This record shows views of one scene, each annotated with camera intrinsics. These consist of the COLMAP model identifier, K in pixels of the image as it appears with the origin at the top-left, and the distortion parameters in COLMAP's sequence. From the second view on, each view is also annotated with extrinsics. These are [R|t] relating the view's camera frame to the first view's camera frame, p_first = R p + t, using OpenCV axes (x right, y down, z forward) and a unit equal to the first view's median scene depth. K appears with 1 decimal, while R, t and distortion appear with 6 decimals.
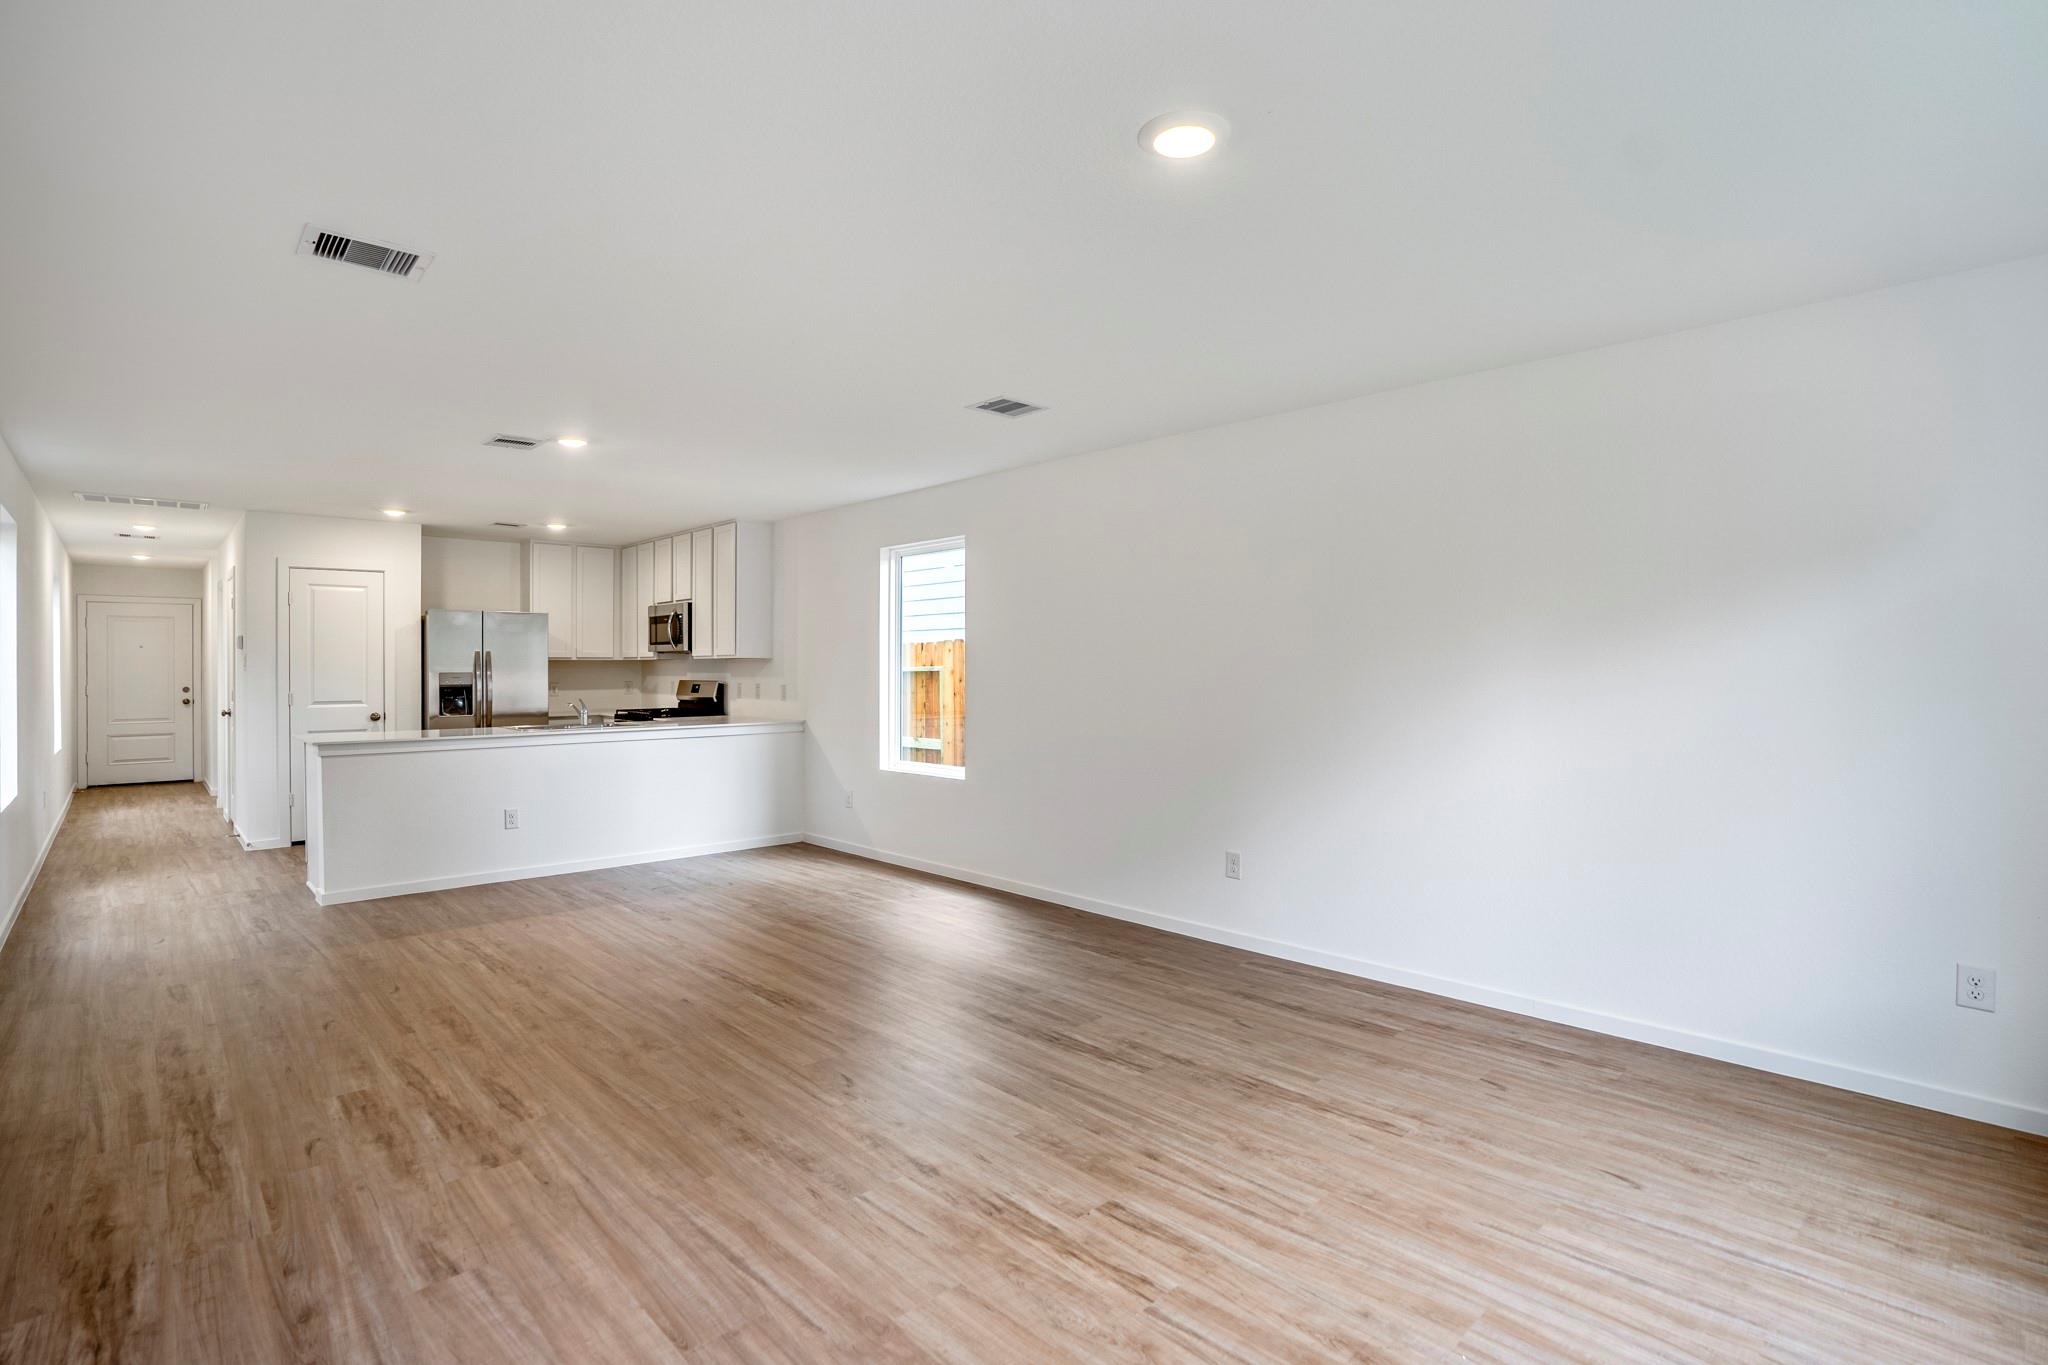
lens RADIAL K [[967.9, 0, 1024.0], [0, 967.9, 682.5], [0, 0, 1]] dist [-0.068353, 0.028913]
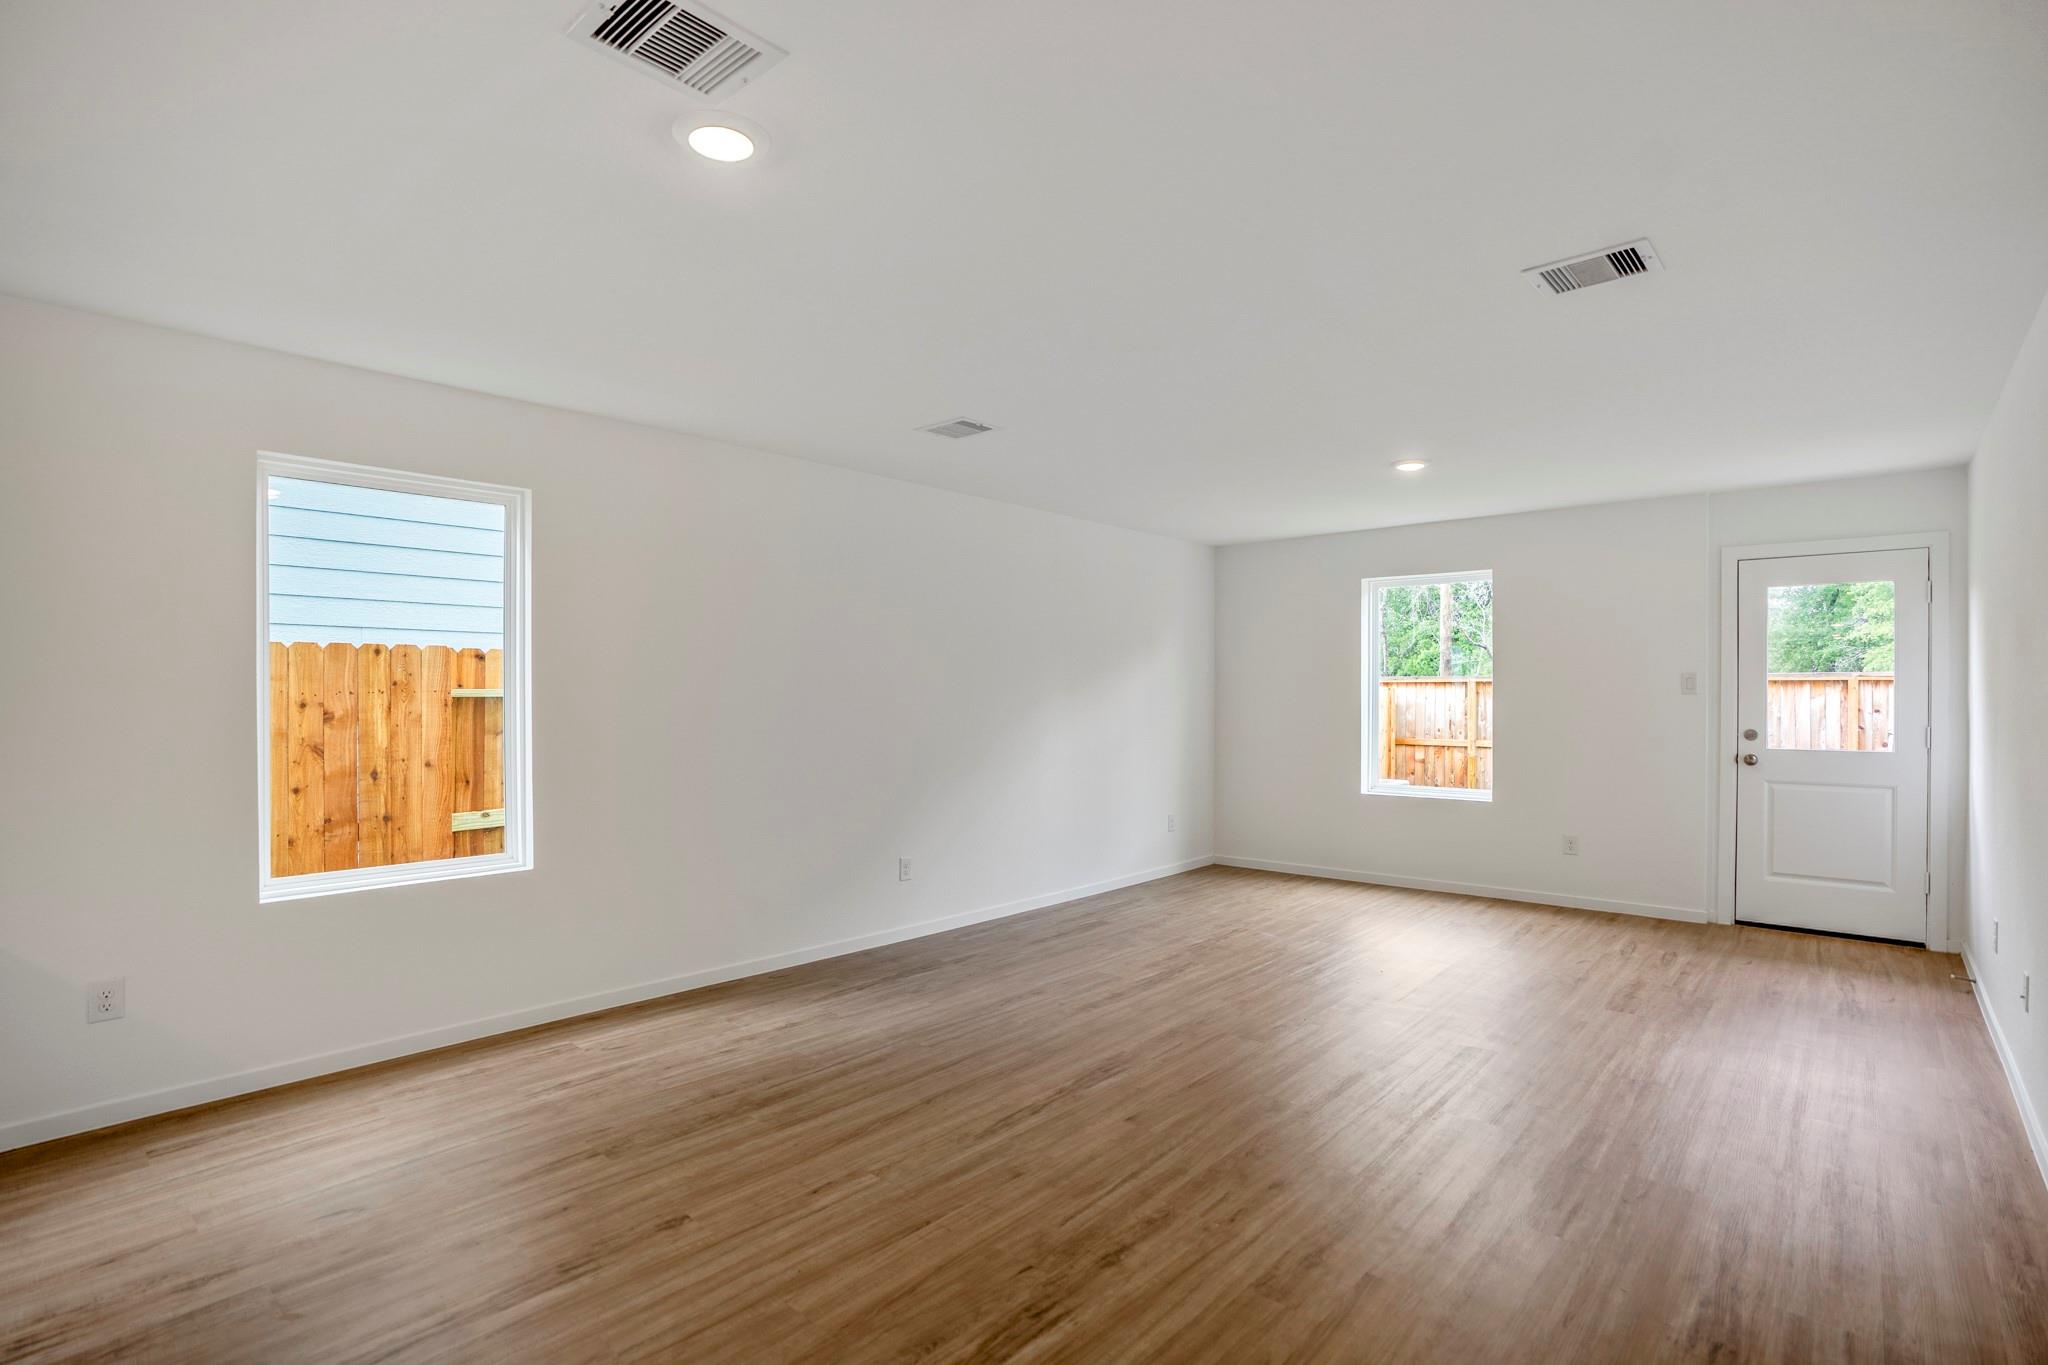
lens RADIAL K [[967.9, 0, 1024.0], [0, 967.9, 682.5], [0, 0, 1]] dist [-0.068353, 0.028913]
pose [[-0.071723, 0.015264, 0.997308, -1.129504], [0.011157, 0.999833, -0.014500, -0.015542], [-0.997362, 0.010087, -0.071882, 1.130191]]
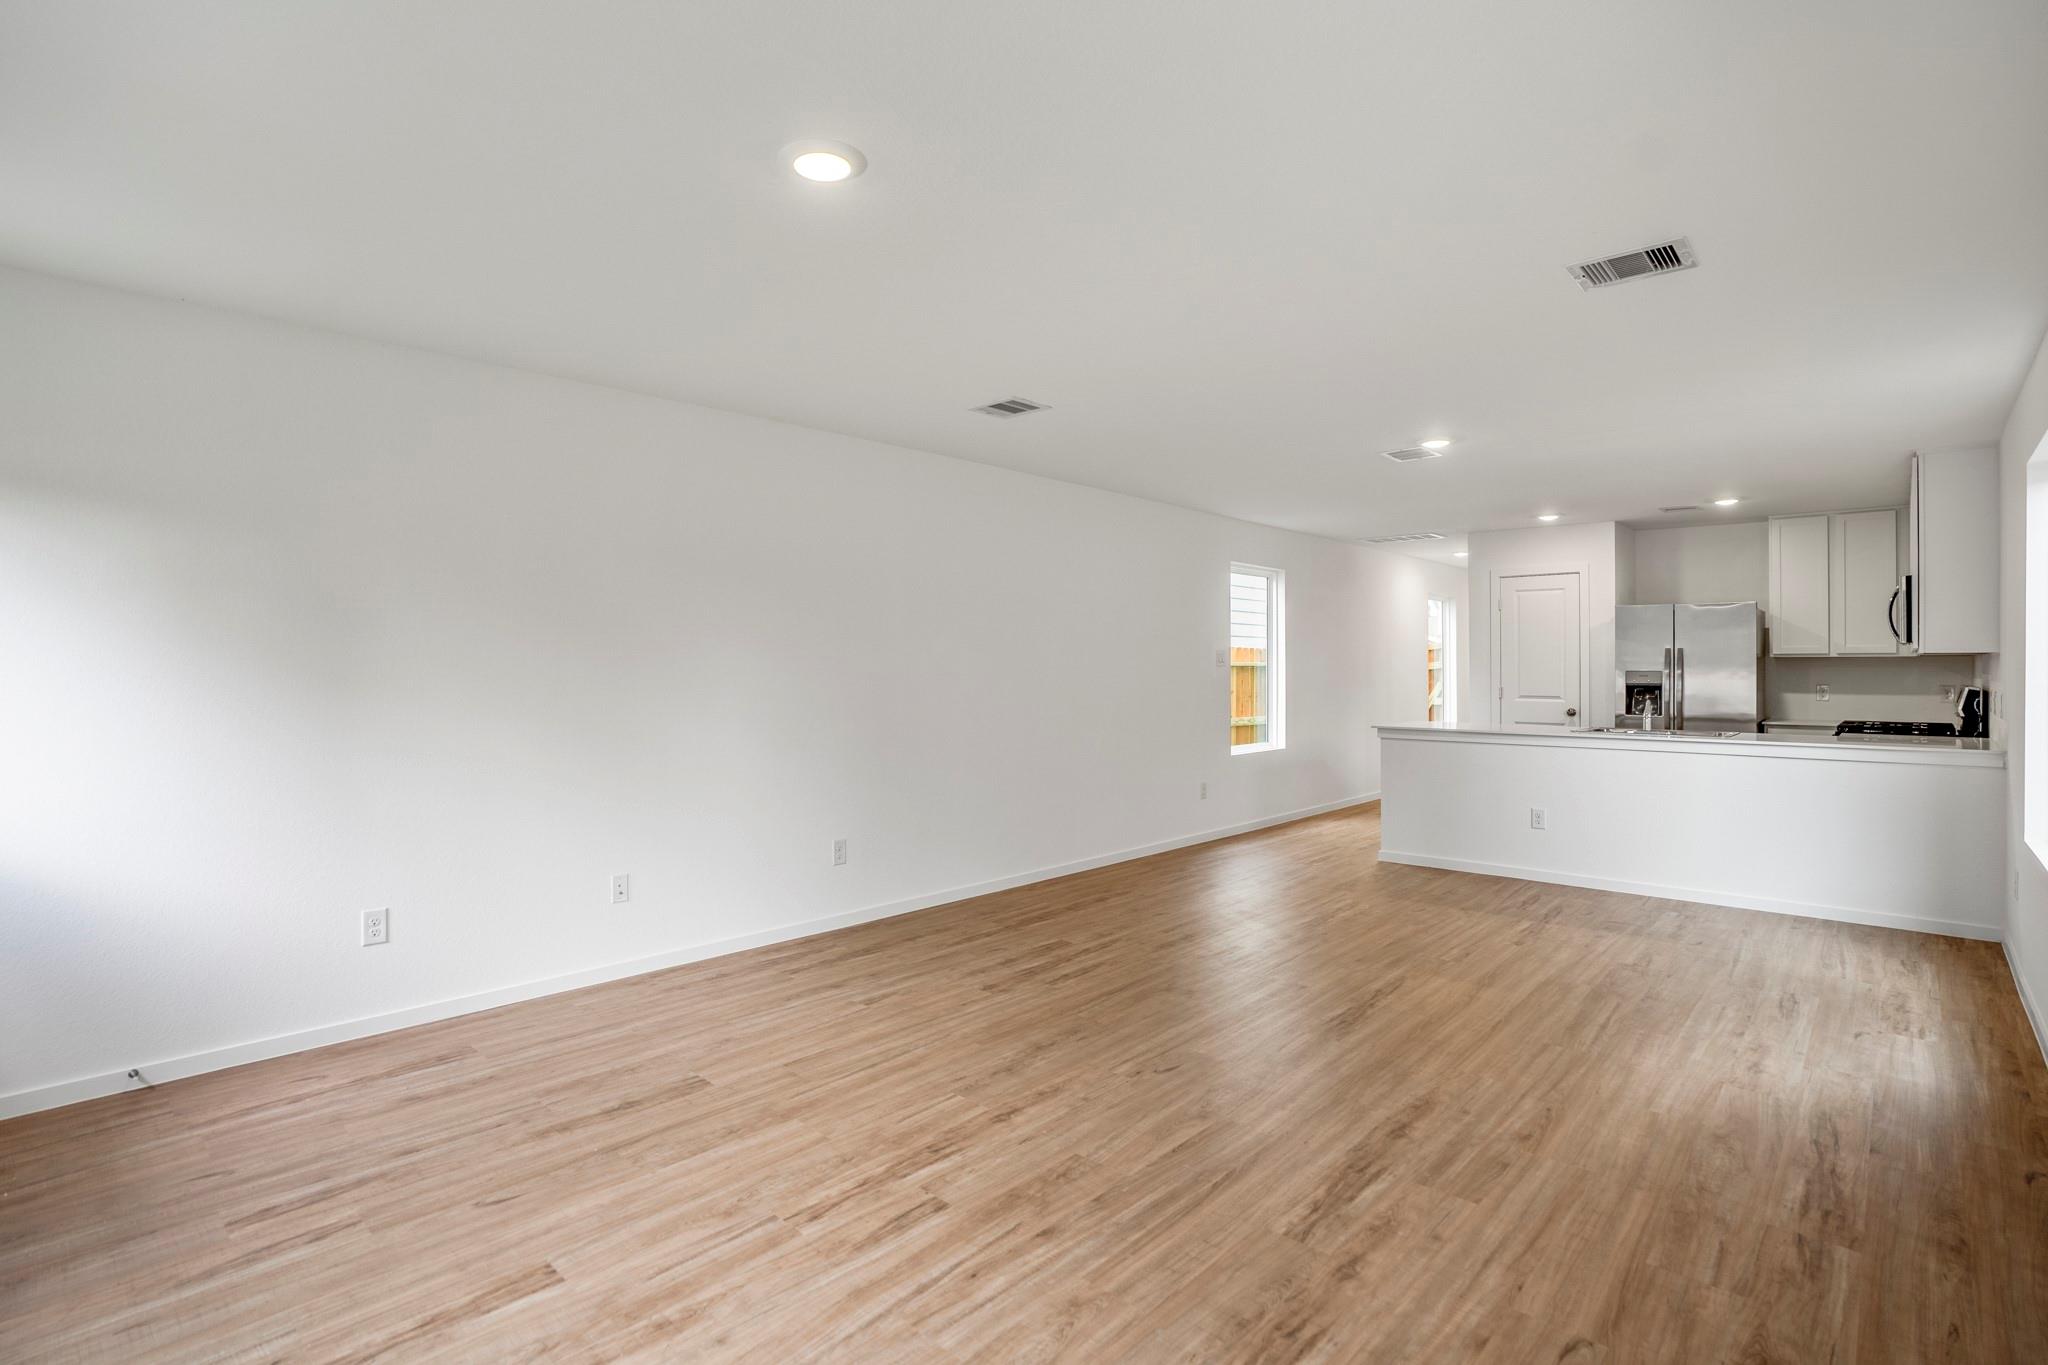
lens RADIAL K [[991.5, 0, 1022.1], [0, 991.5, 664.3], [0, 0, 1]] dist [-0.071975, 0.033037]
pose [[0.063908, -0.001254, -0.997955, 0.681133], [-0.014958, 0.999886, -0.002214, -0.010544], [0.997844, 0.015069, 0.063882, 0.615806]]
